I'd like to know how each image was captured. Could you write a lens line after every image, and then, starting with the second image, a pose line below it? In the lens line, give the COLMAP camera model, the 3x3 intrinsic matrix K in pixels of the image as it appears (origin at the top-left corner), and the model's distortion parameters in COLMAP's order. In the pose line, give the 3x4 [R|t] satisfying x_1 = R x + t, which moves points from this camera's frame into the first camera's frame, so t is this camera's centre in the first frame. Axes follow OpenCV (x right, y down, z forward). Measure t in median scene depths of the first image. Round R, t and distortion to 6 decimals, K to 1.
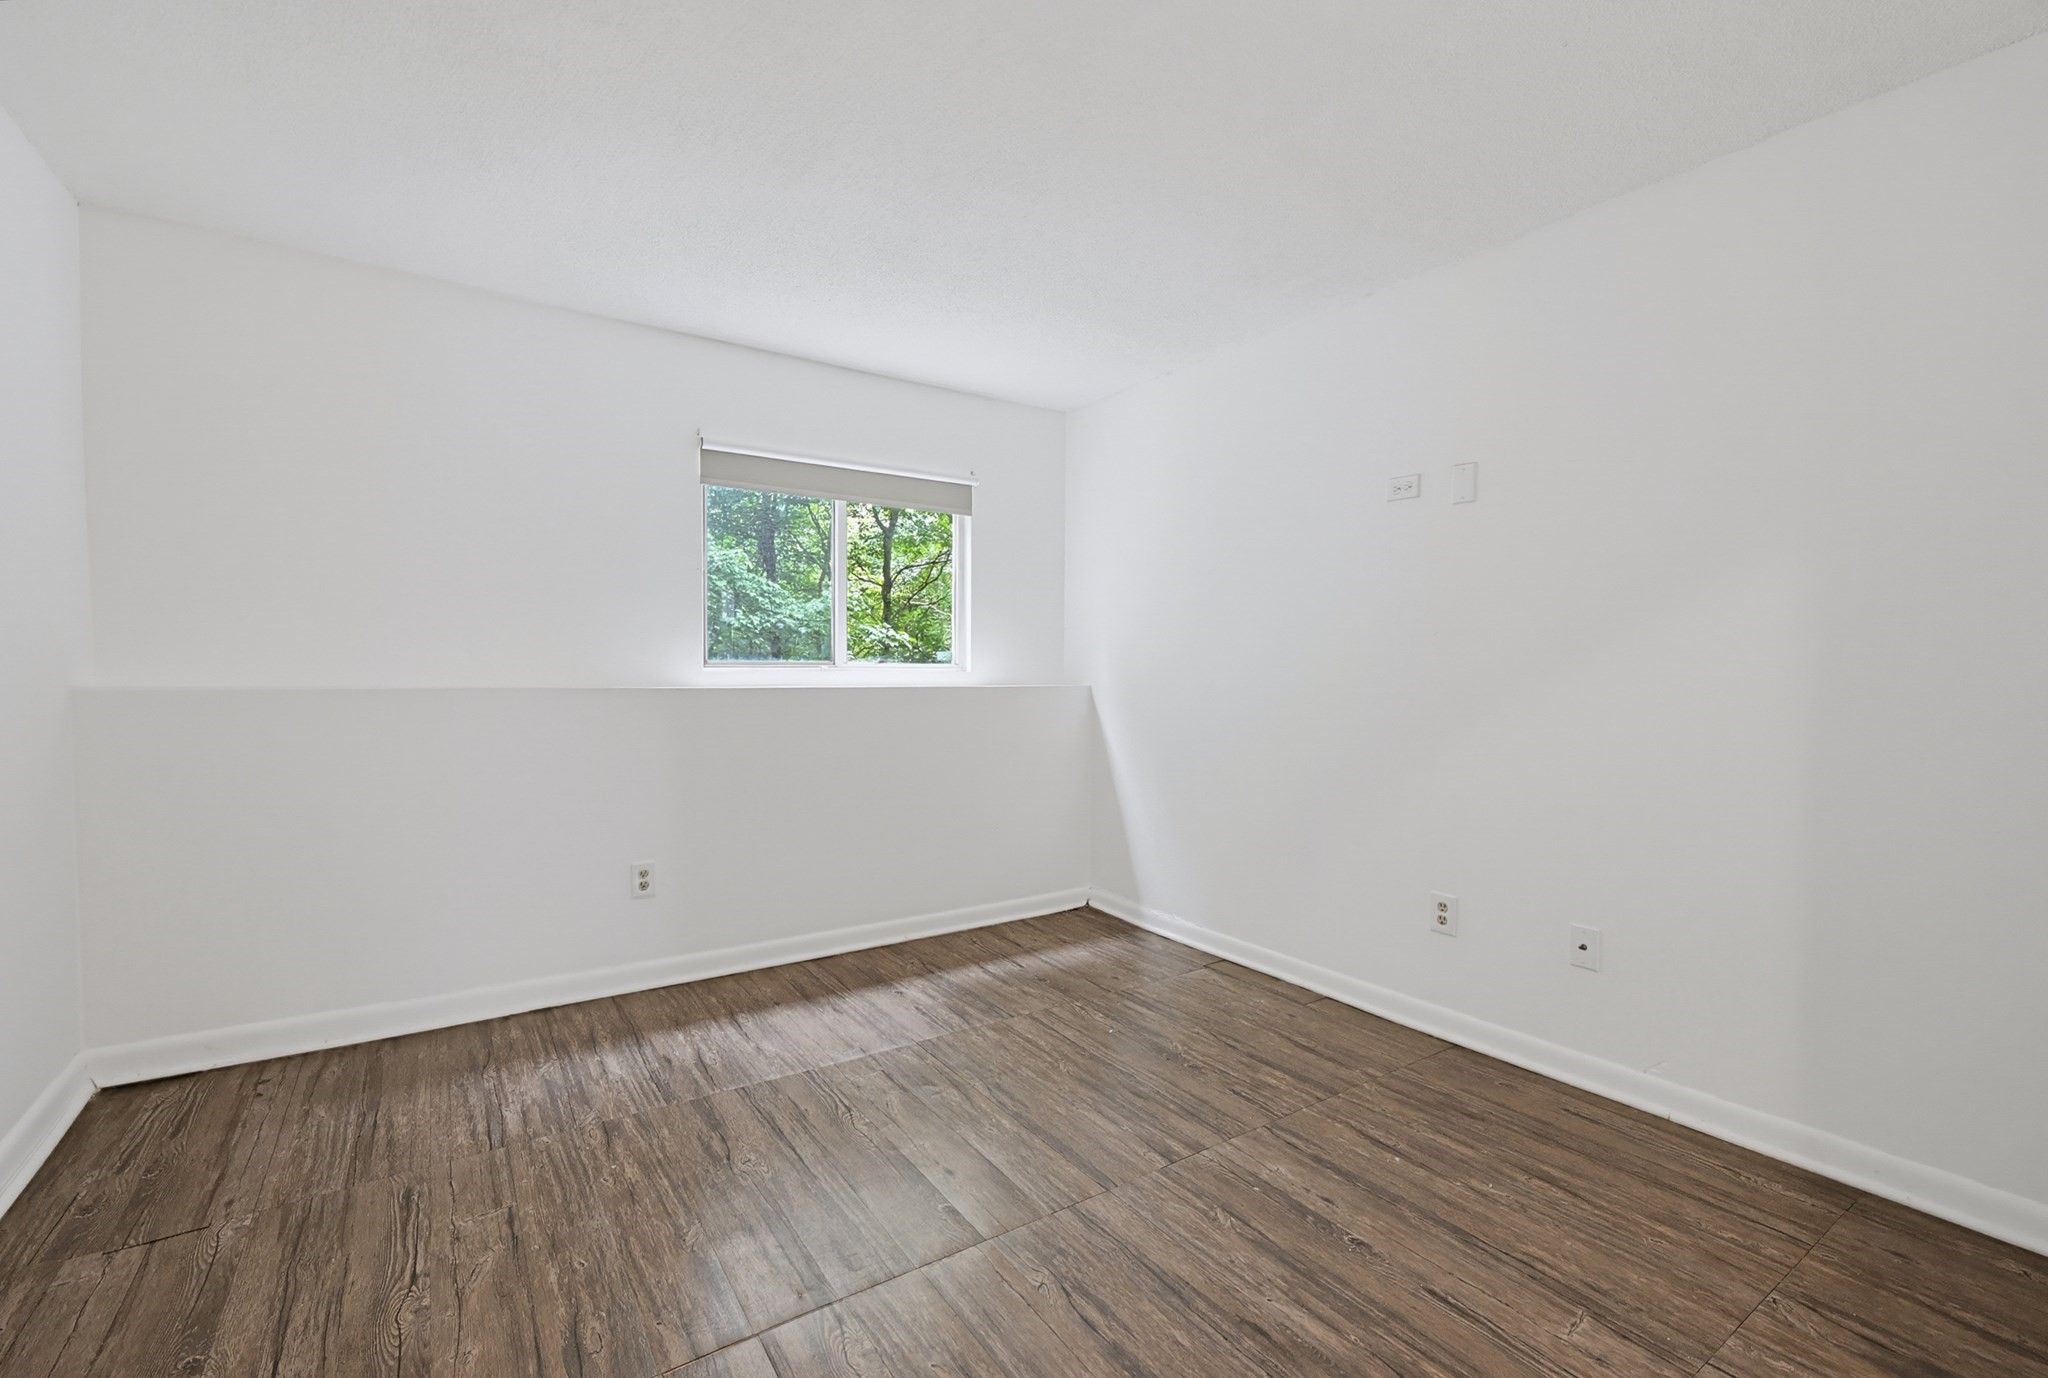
lens RADIAL K [[881.4, 0, 1025.3], [0, 881.4, 737.9], [0, 0, 1]] dist [0.000139, 0.000067]
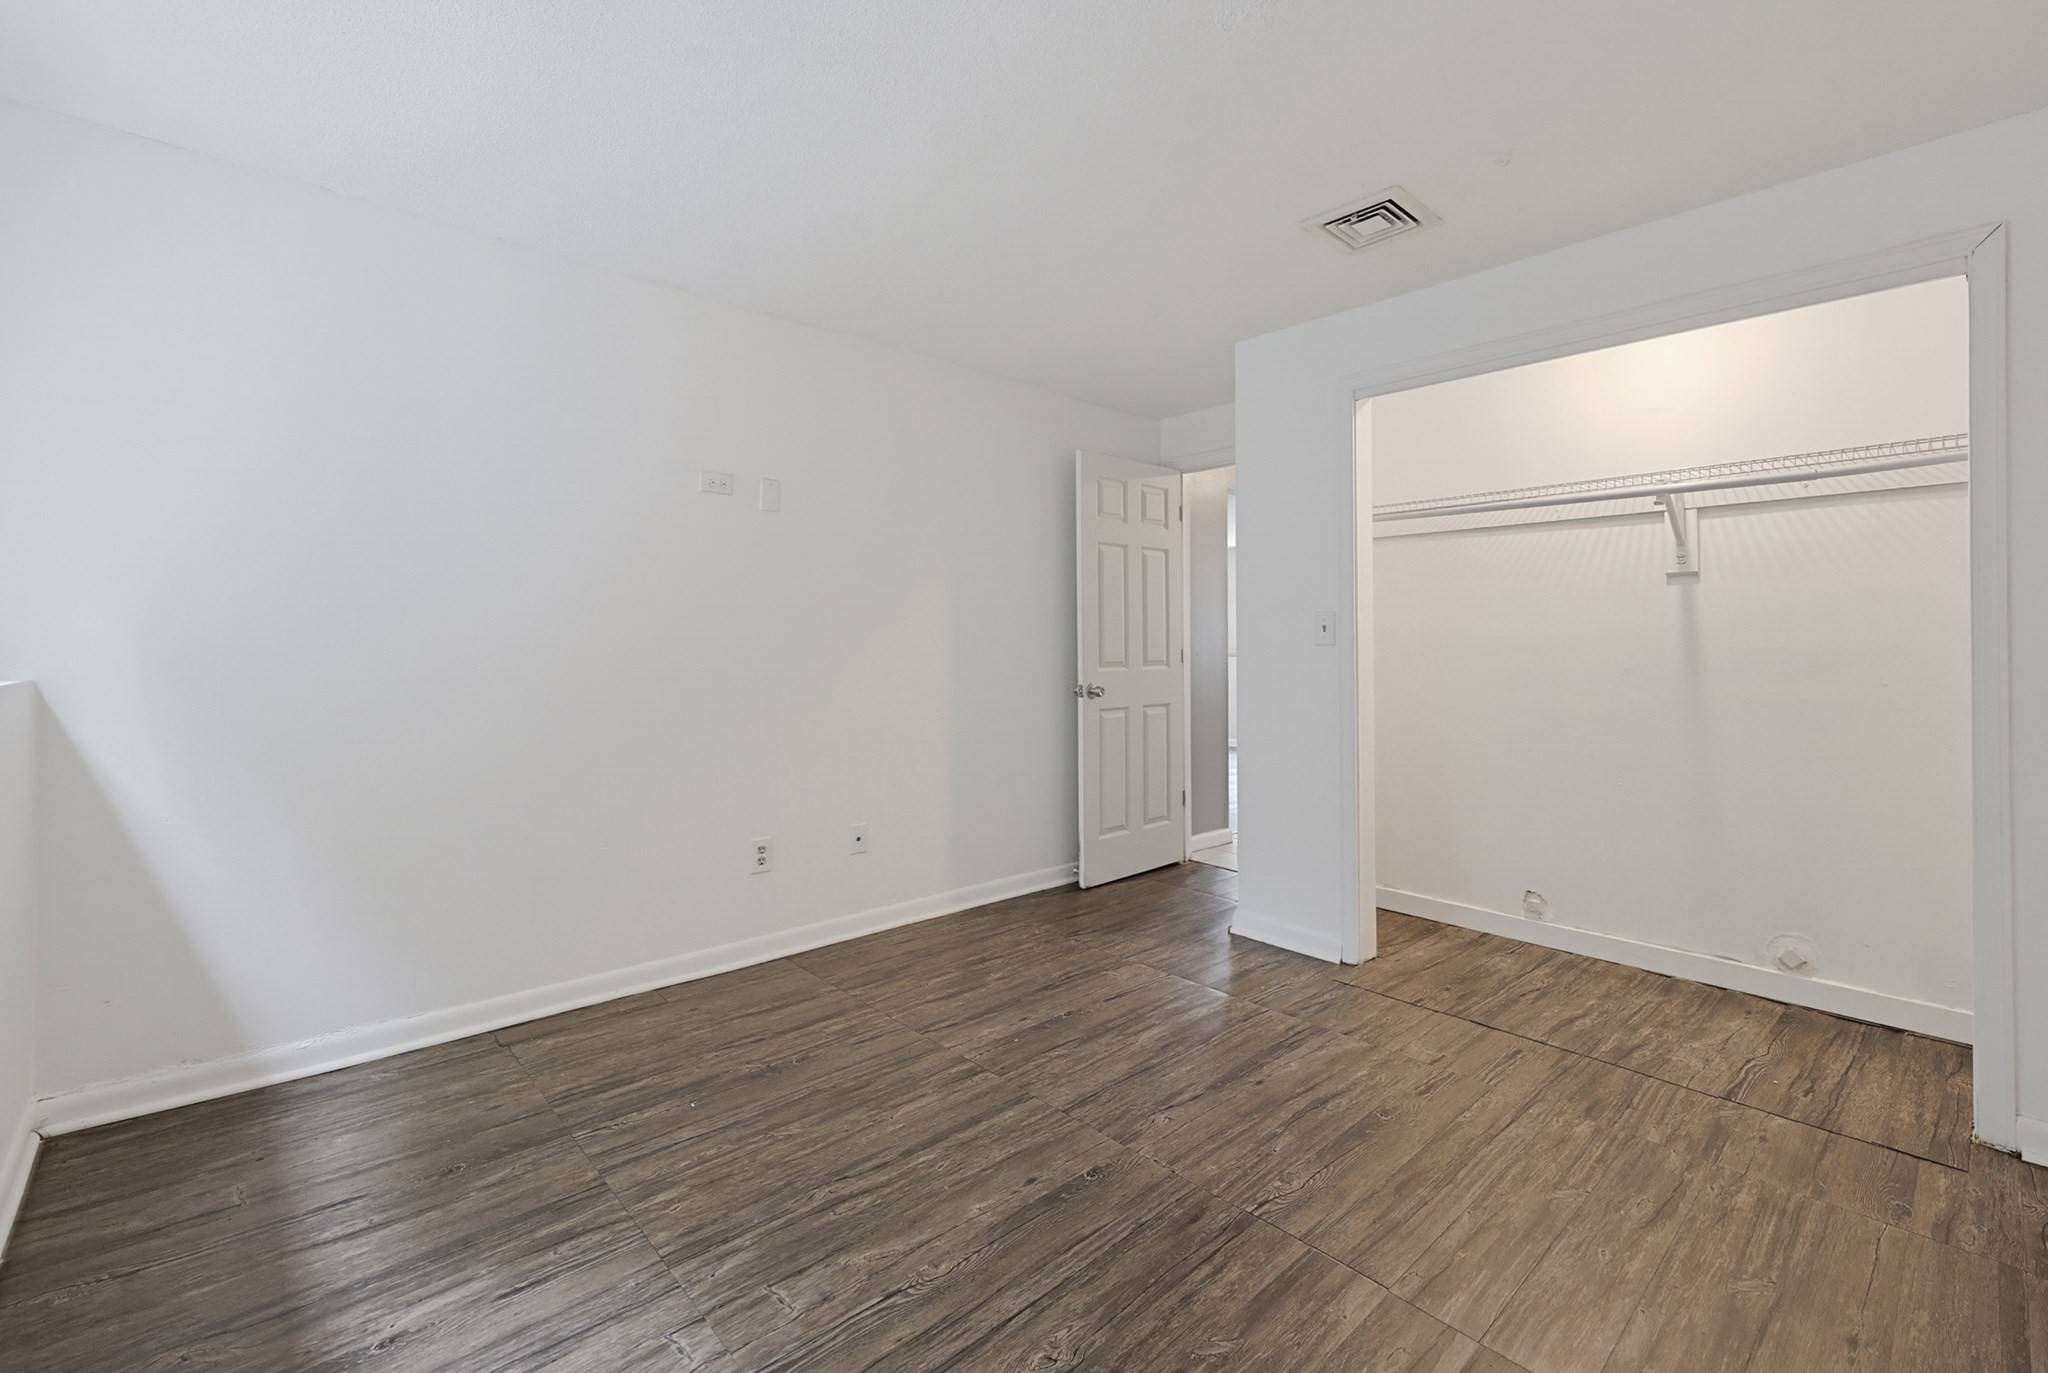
lens RADIAL K [[890.6, 0, 1024.0], [0, 890.6, 686.5], [0, 0, 1]] dist [0.000018, 0.000149]
pose [[-0.153526, -0.045730, 0.987086, -0.944412], [0.071298, 0.995812, 0.057223, -0.087095], [-0.985569, 0.079162, -0.149622, 1.040736]]
